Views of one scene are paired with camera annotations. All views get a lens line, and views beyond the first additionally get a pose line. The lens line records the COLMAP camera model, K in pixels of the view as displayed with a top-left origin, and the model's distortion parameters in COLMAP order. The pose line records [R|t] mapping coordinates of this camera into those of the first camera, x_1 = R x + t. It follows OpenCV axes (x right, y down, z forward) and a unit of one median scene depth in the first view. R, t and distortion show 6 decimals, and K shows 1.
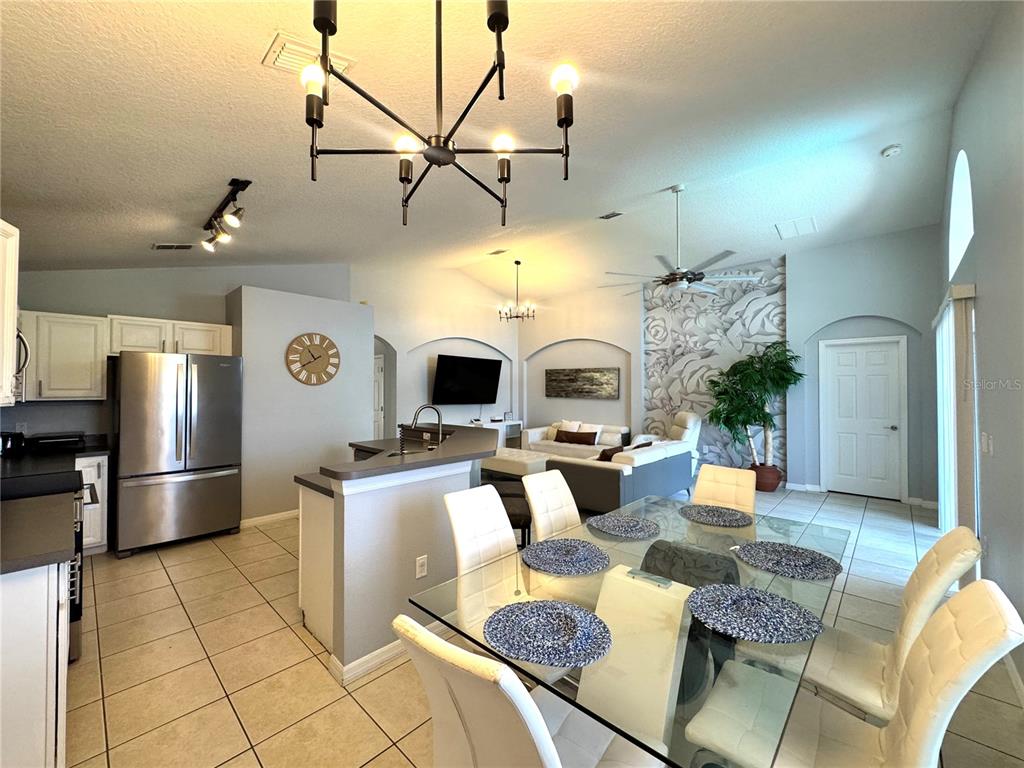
lens RADIAL K [[409.6, 0, 509.2], [0, 409.6, 385.7], [0, 0, 1]] dist [0.000616, 0.000002]
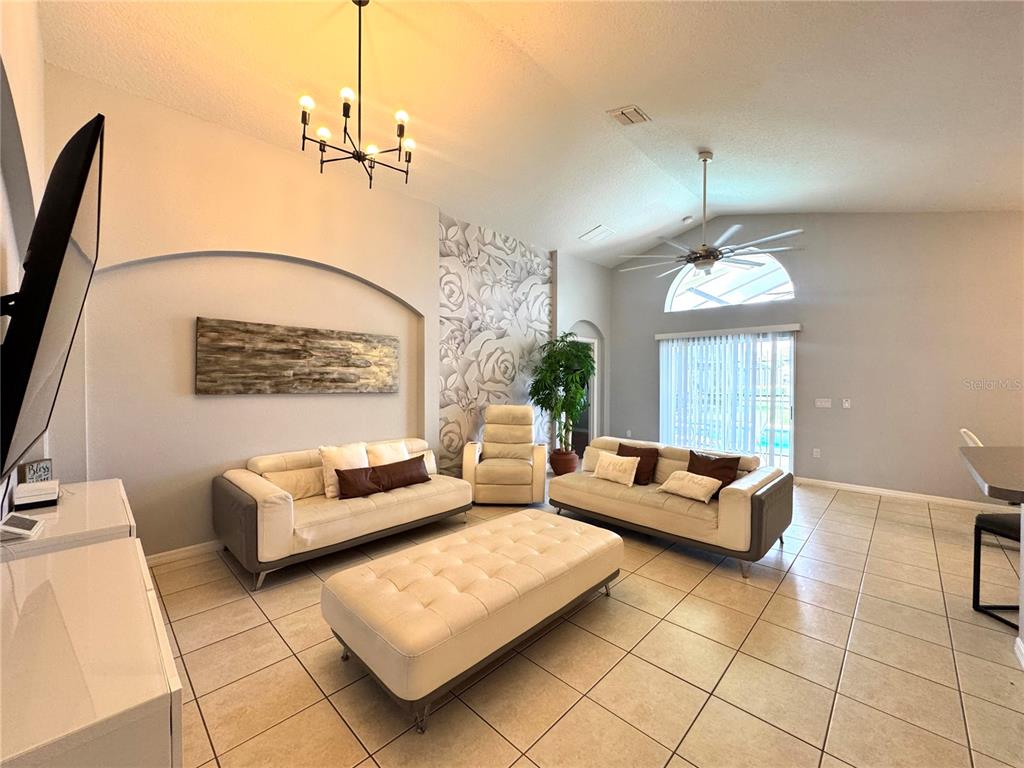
lens RADIAL K [[409.6, 0, 512.2], [0, 409.6, 384.0], [0, 0, 1]] dist [0.000616, 0.000002]
pose [[0.008796, -0.013941, 0.999864, -0.322918], [-0.013940, 0.999804, 0.014063, 0.011379], [-0.999864, -0.014062, 0.008600, 0.892212]]
